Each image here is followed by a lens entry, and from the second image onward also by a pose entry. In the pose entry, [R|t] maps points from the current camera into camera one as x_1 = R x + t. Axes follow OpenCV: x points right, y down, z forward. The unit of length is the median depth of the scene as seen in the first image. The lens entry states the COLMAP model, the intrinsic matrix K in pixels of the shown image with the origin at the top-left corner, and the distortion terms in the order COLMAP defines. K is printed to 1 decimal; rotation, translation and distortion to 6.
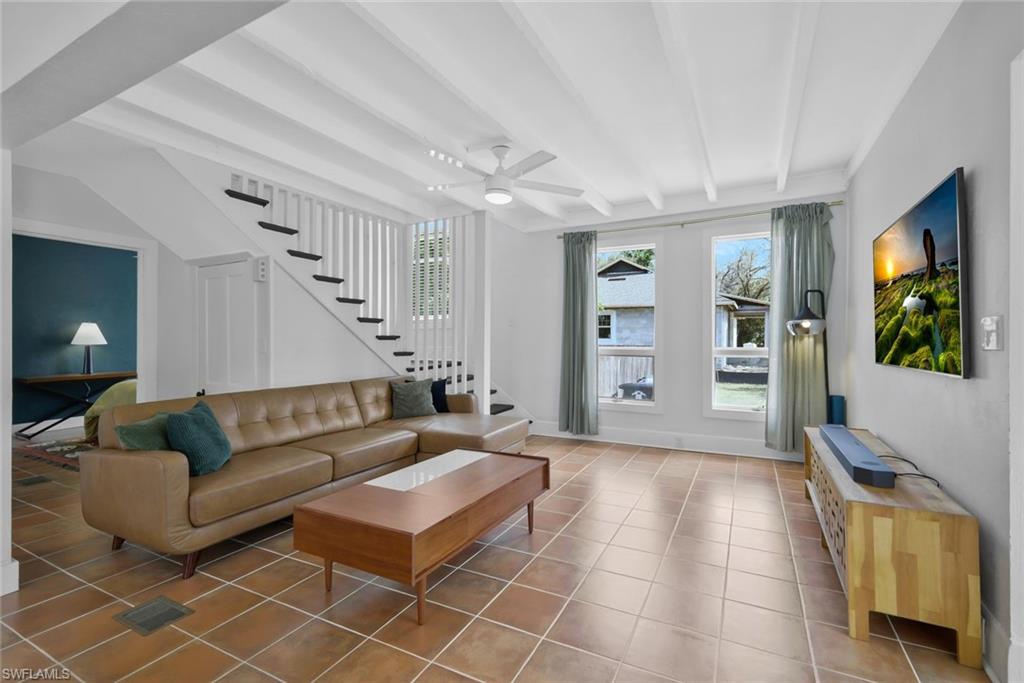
lens RADIAL K [[456.0, 0, 509.9], [0, 456.0, 334.6], [0, 0, 1]] dist [0.011795, -0.001487]
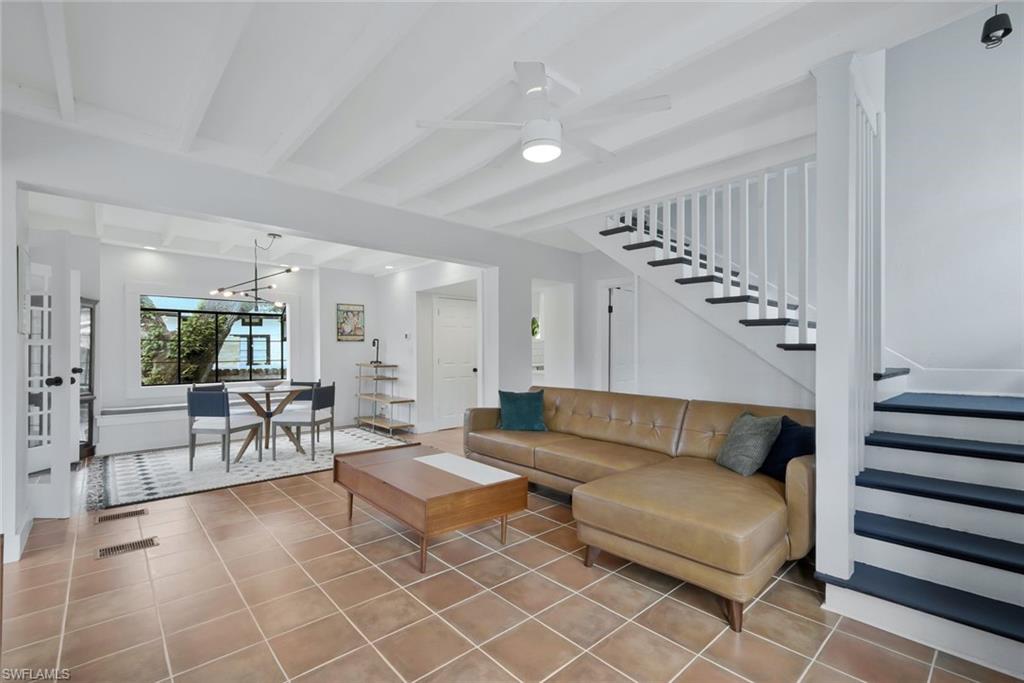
lens RADIAL K [[456.0, 0, 514.3], [0, 456.0, 342.0], [0, 0, 1]] dist [0.011795, -0.001487]
pose [[-0.344080, -0.009062, -0.938897, 0.618248], [0.015522, 0.999762, -0.015338, 0.005379], [0.938812, -0.019851, -0.343857, 1.120104]]
